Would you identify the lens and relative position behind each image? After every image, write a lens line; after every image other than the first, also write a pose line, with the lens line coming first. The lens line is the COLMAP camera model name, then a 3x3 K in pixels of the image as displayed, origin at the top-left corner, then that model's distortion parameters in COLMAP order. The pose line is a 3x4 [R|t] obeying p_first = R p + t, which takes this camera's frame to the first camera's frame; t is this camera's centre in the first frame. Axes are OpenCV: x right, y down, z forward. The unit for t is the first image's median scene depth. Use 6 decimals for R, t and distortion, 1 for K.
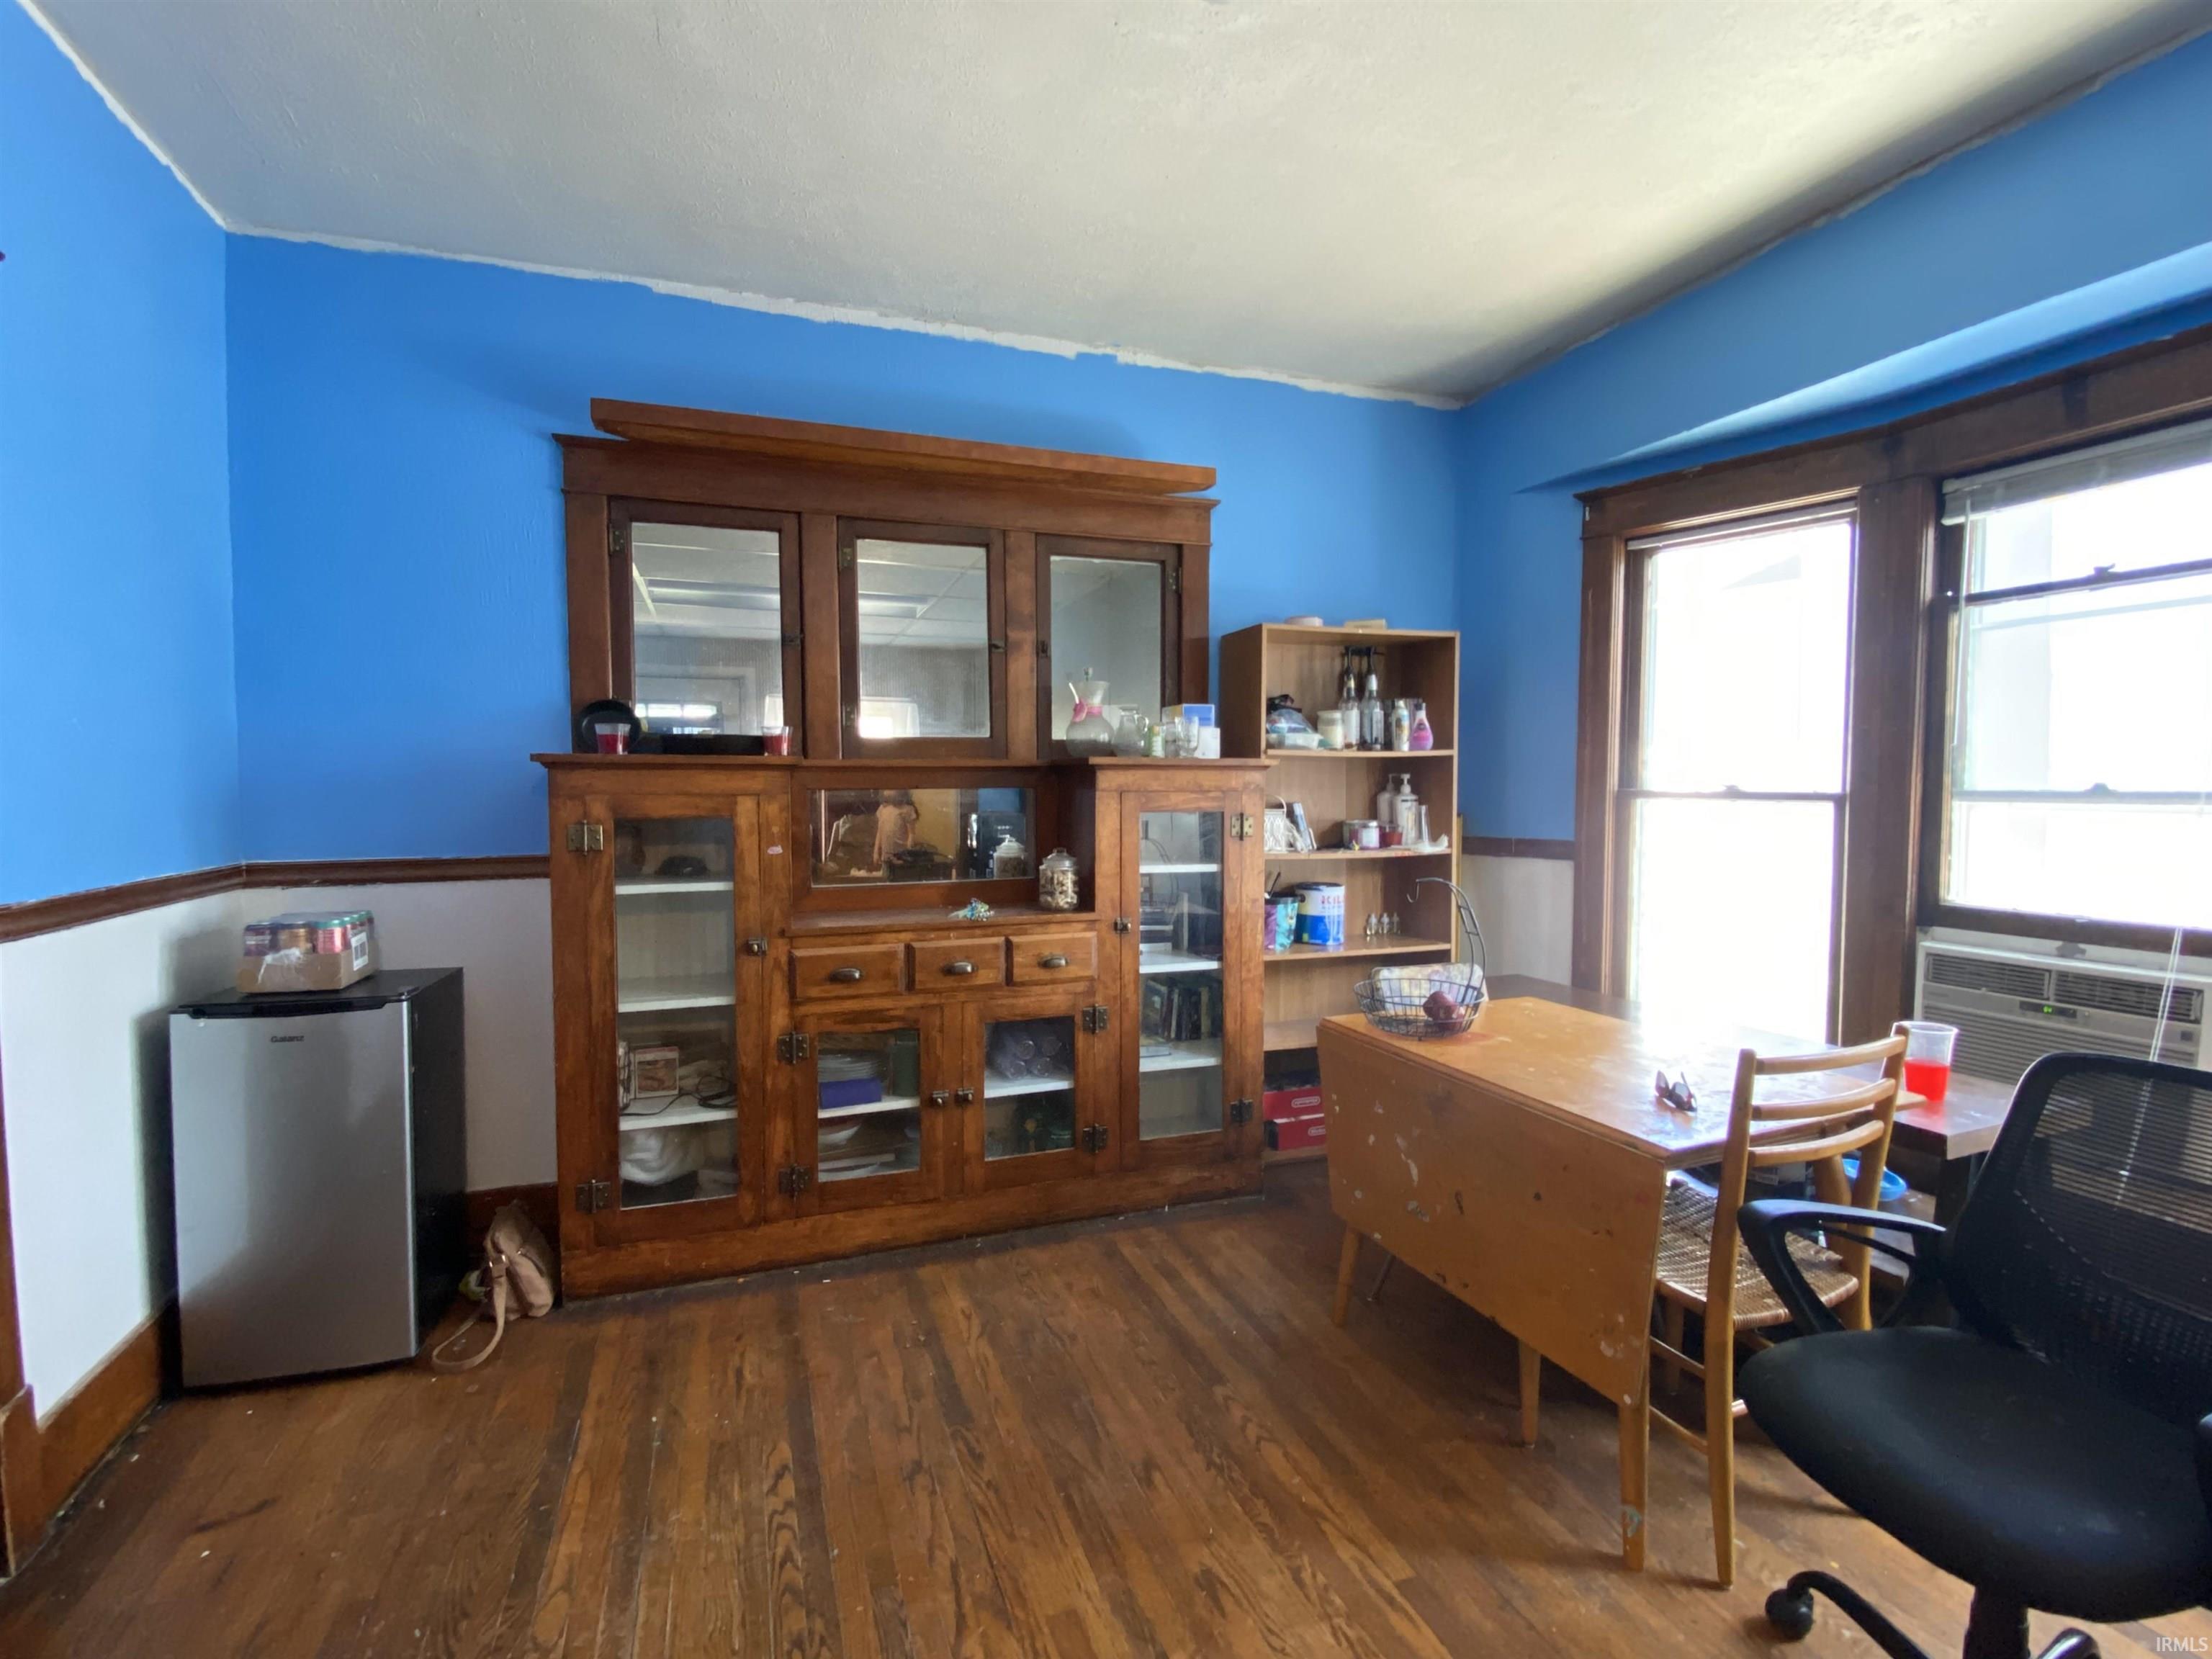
lens RADIAL K [[1041.8, 0, 1099.7], [0, 1041.8, 822.3], [0, 0, 1]] dist [0.027347, -0.022097]
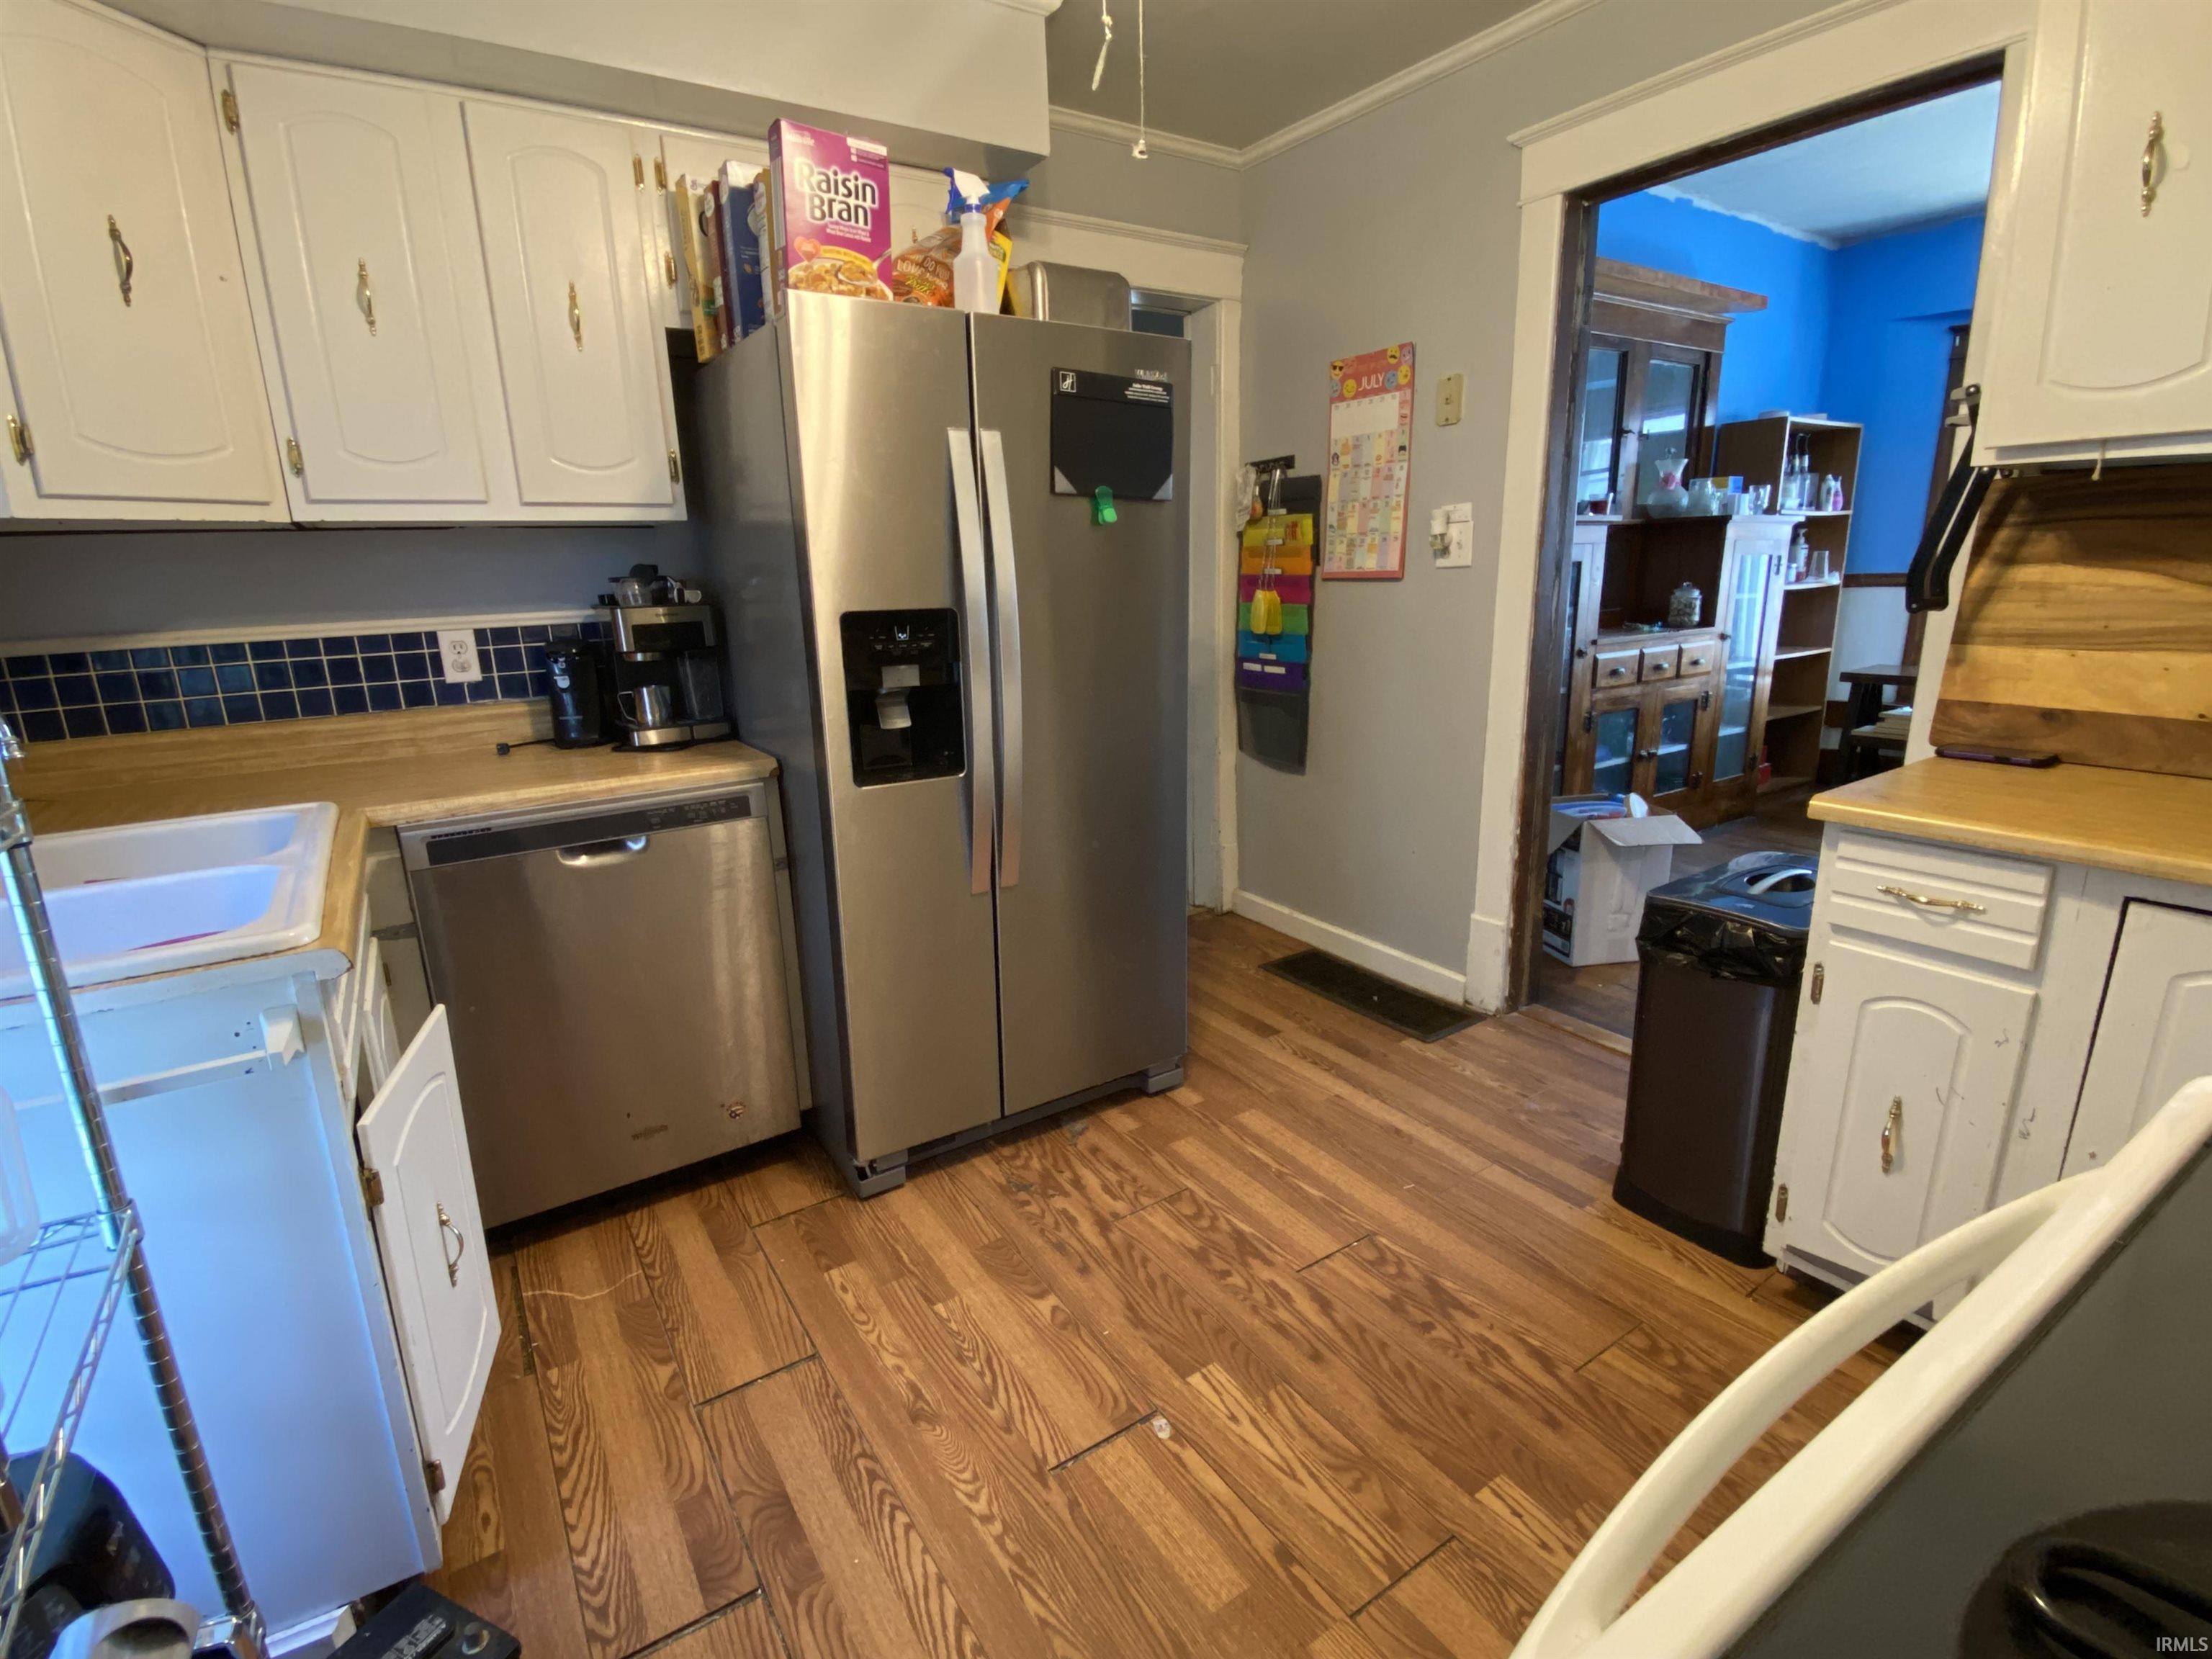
lens RADIAL K [[1041.8, 0, 1099.7], [0, 1041.8, 822.3], [0, 0, 1]] dist [0.027347, -0.022097]
pose [[0.969499, -0.079875, 0.231715, -1.308825], [0.033692, 0.979864, 0.196804, 0.039539], [-0.242769, -0.182994, 0.952668, -0.261572]]
